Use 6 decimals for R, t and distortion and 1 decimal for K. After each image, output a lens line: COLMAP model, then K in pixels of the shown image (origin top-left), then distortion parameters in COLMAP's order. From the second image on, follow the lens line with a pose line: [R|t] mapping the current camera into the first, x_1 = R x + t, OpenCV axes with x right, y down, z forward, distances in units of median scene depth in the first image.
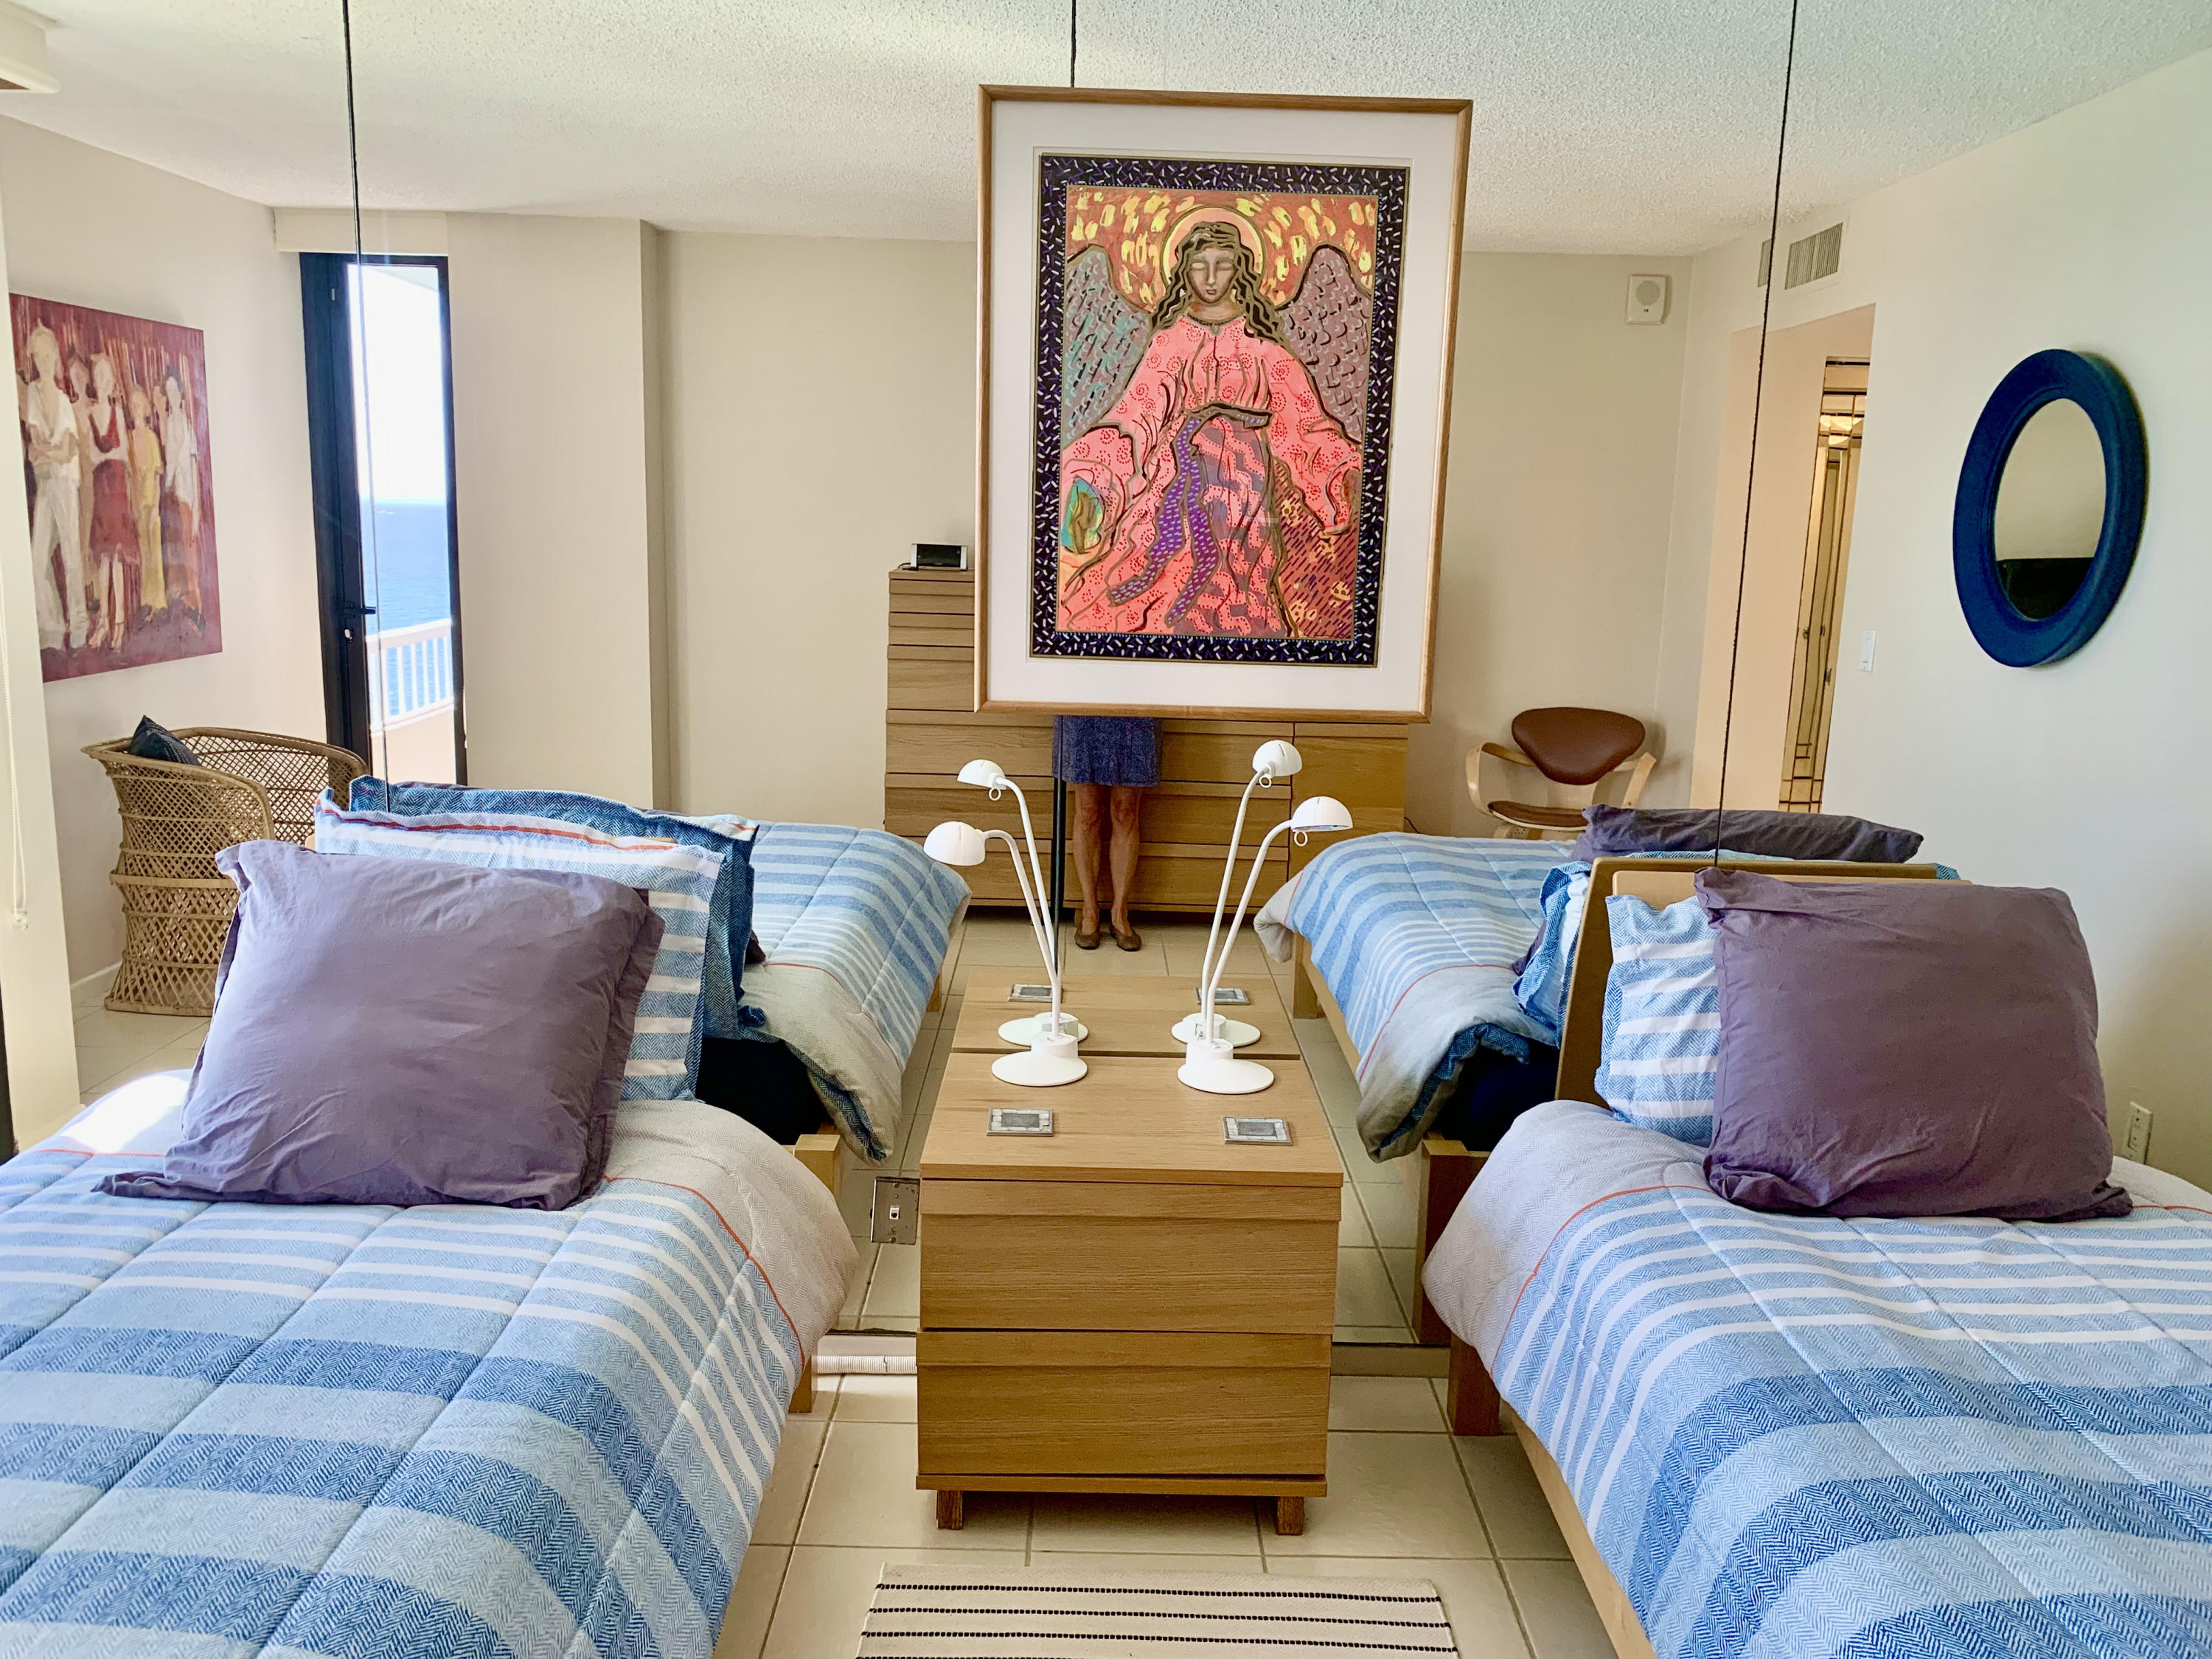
lens RADIAL K [[1688.3, 0, 1111.6], [0, 1688.3, 832.6], [0, 0, 1]] dist [0.015213, -0.020026]
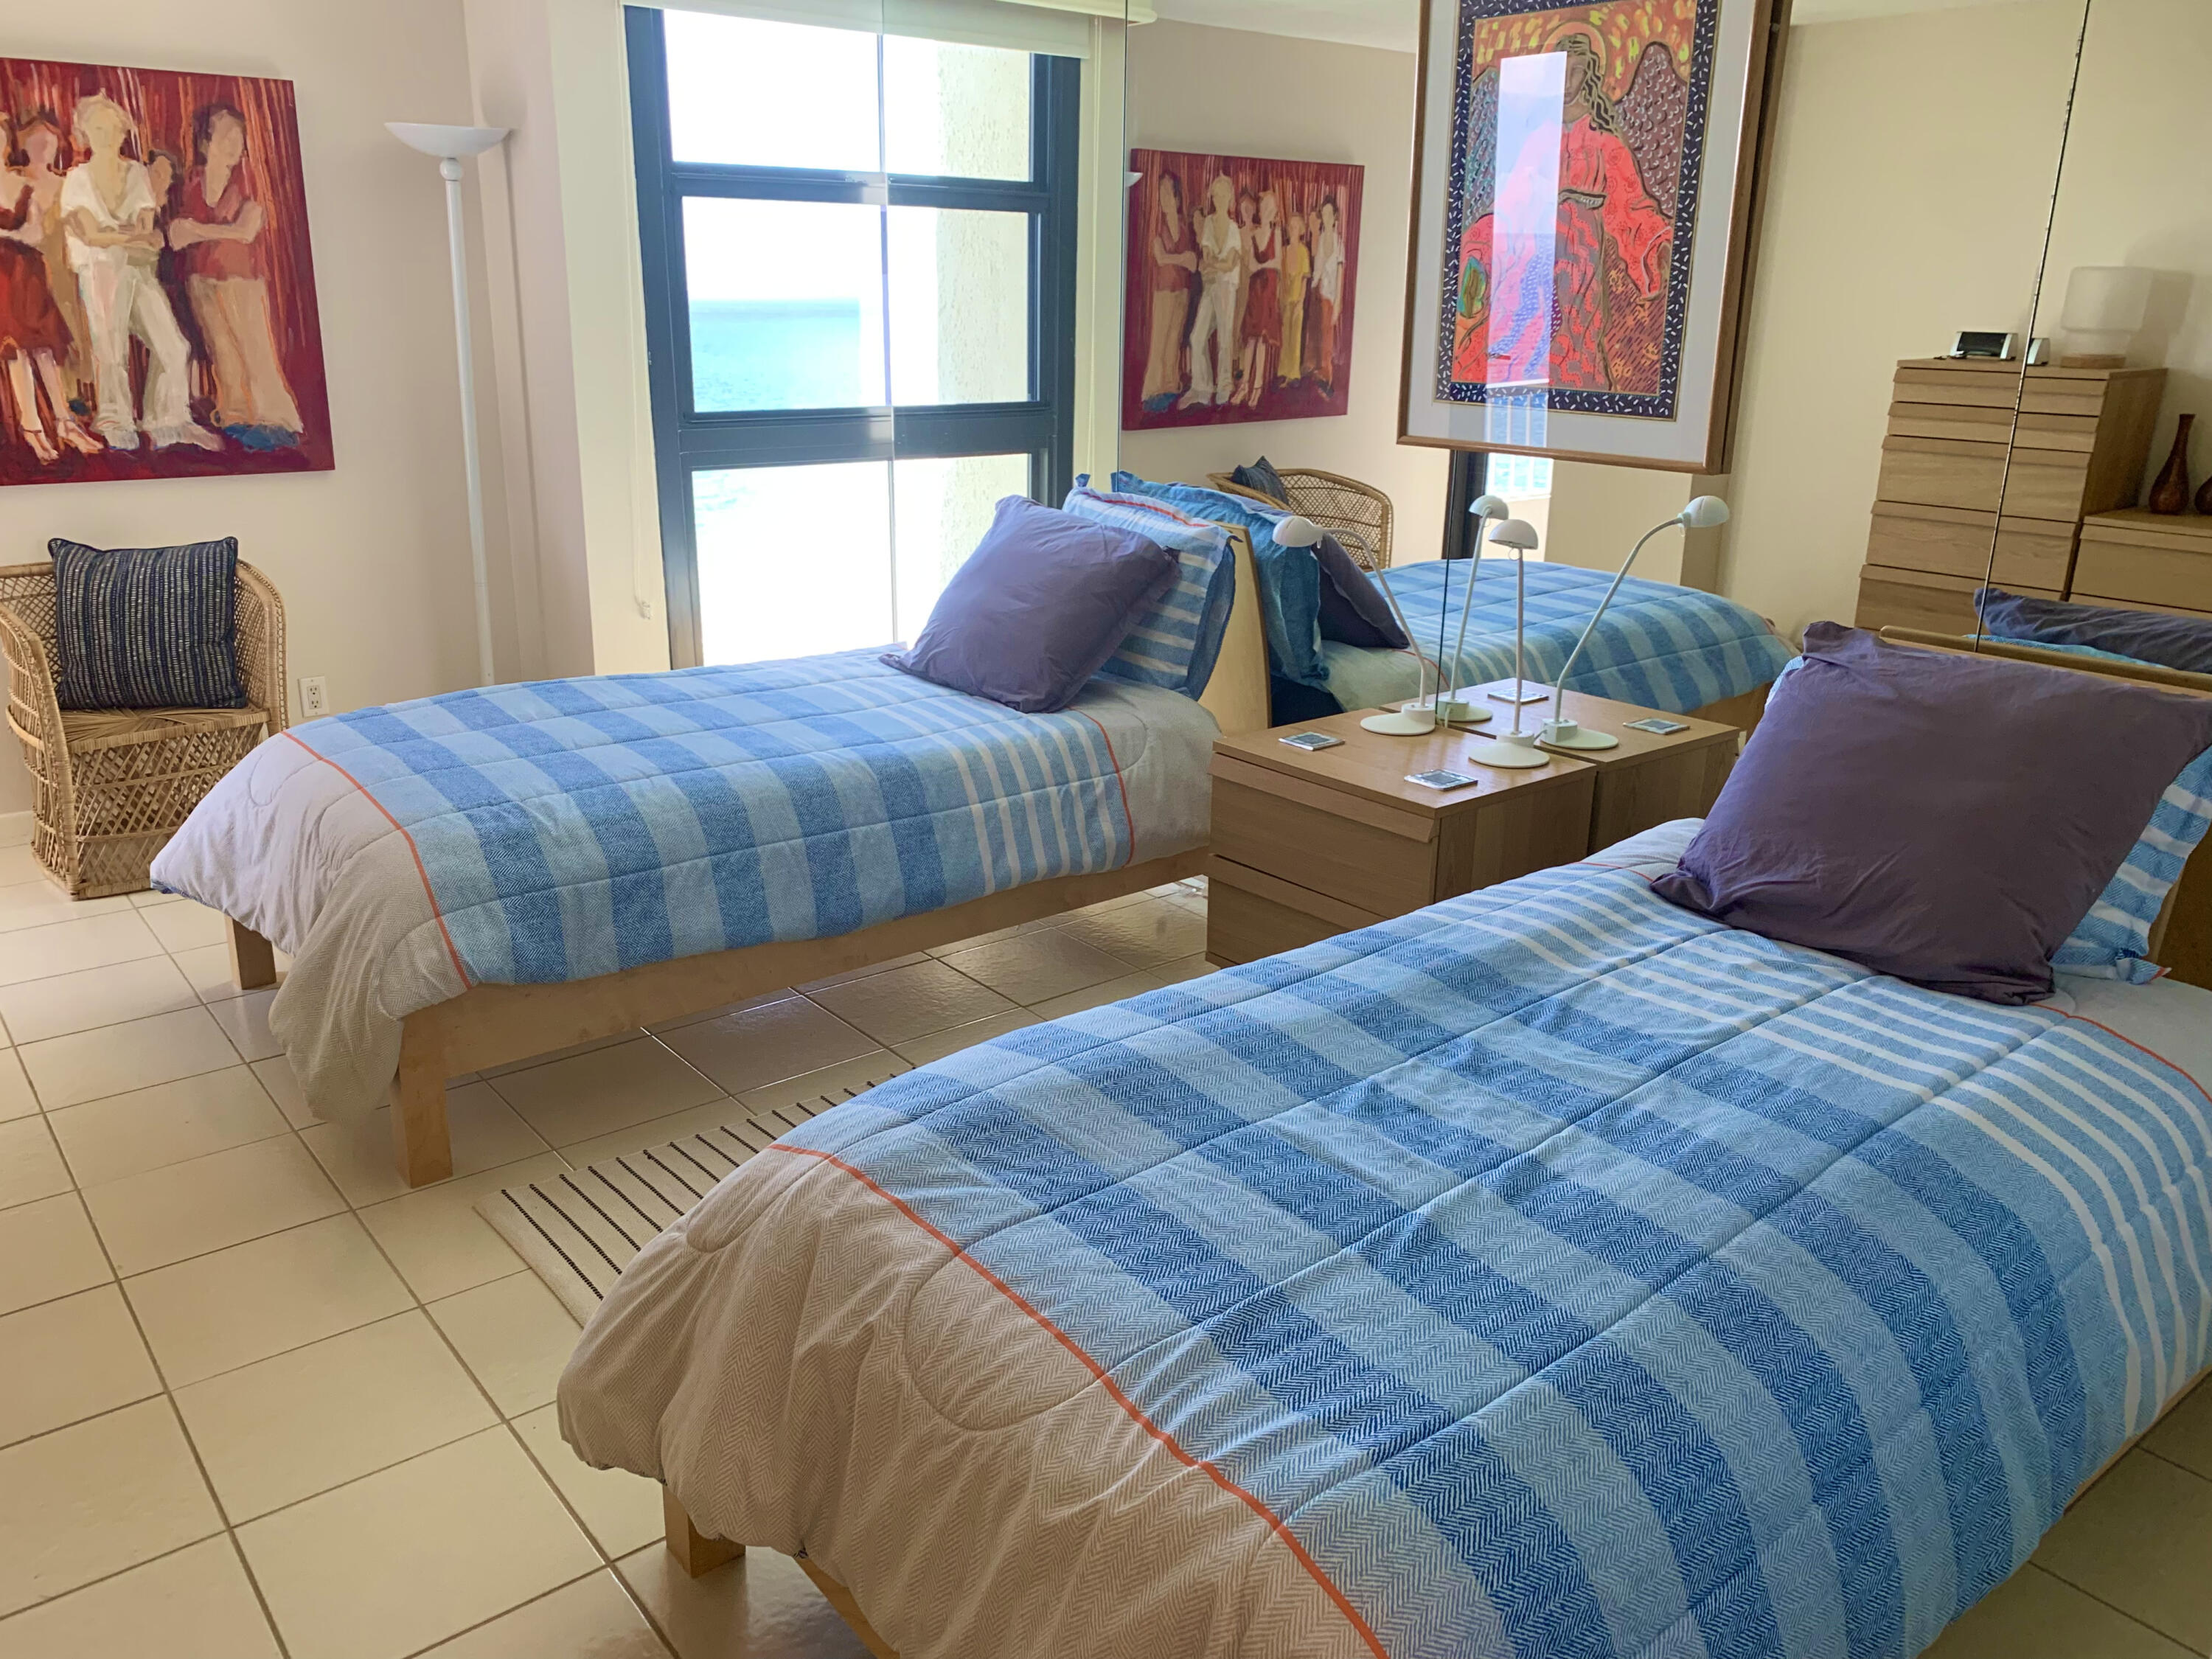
lens RADIAL K [[1697.1, 0, 994.1], [0, 1697.1, 838.9], [0, 0, 1]] dist [-0.112776, 0.094167]
pose [[0.599515, 0.224429, -0.768253, 0.808277], [-0.135063, 0.974483, 0.179276, 0.036089], [0.788885, -0.003716, 0.614530, -0.034188]]
